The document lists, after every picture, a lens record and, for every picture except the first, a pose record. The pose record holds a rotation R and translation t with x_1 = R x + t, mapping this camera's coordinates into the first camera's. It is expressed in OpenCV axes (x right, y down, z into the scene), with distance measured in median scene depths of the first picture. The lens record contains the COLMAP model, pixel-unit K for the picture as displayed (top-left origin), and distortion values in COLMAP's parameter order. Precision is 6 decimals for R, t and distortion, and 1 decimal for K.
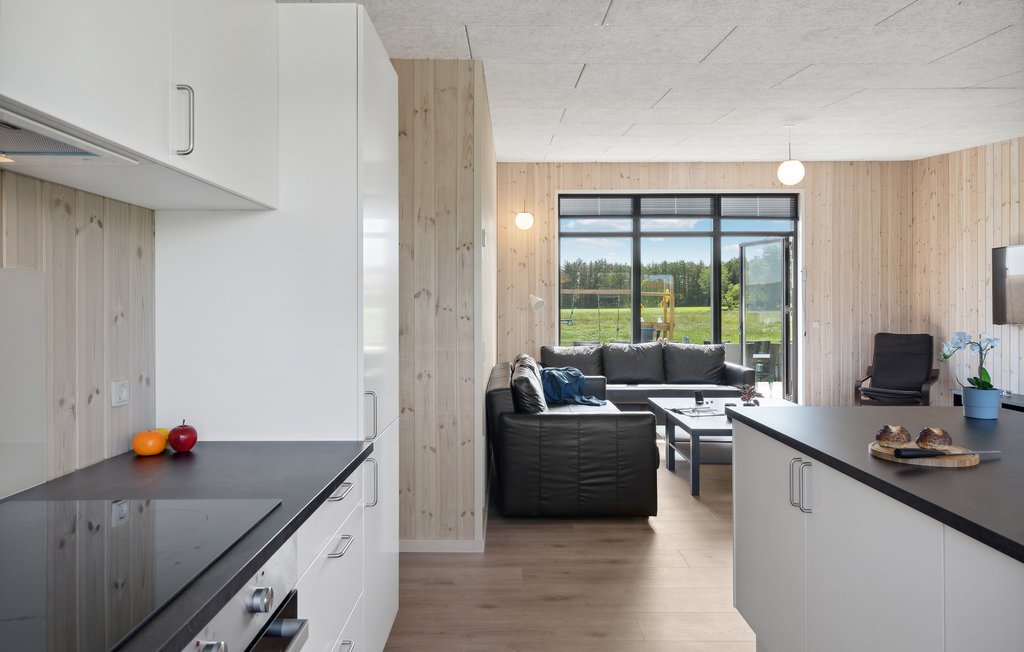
lens RADIAL K [[664.3, 0, 512.0], [0, 664.3, 326.0], [0, 0, 1]] dist [0.005739, 0.003569]
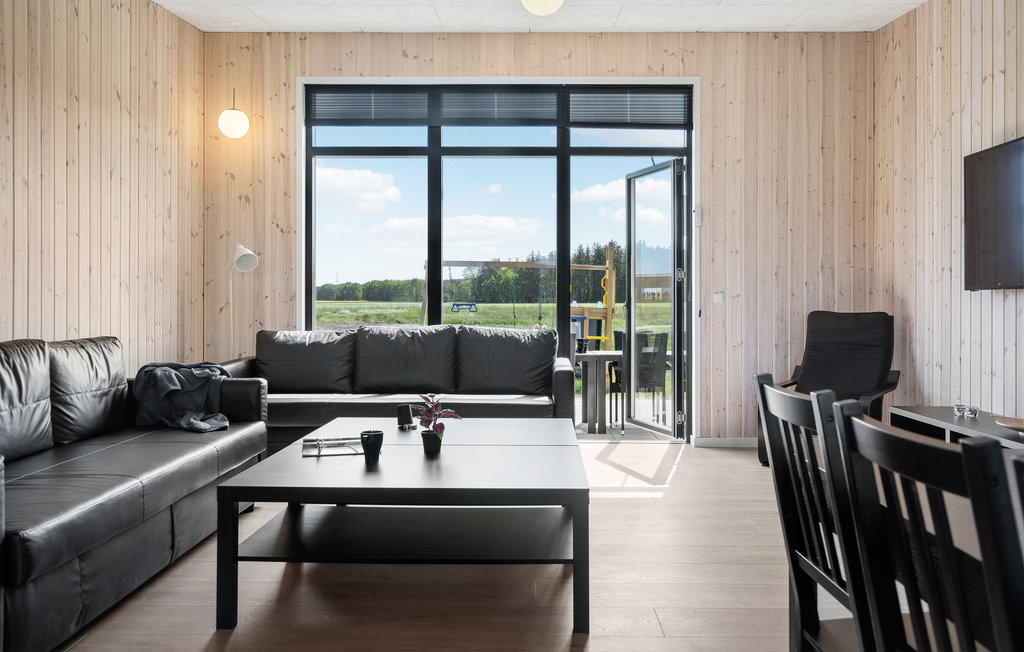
lens RADIAL K [[828.3, 0, 516.7], [0, 828.3, 321.4], [0, 0, 1]] dist [0.002179, -0.003721]
pose [[0.999984, 0.005577, 0.000294, 0.272083], [-0.005577, 0.999984, -0.000764, 0.021234], [-0.000299, 0.000762, 1.000000, 0.236070]]
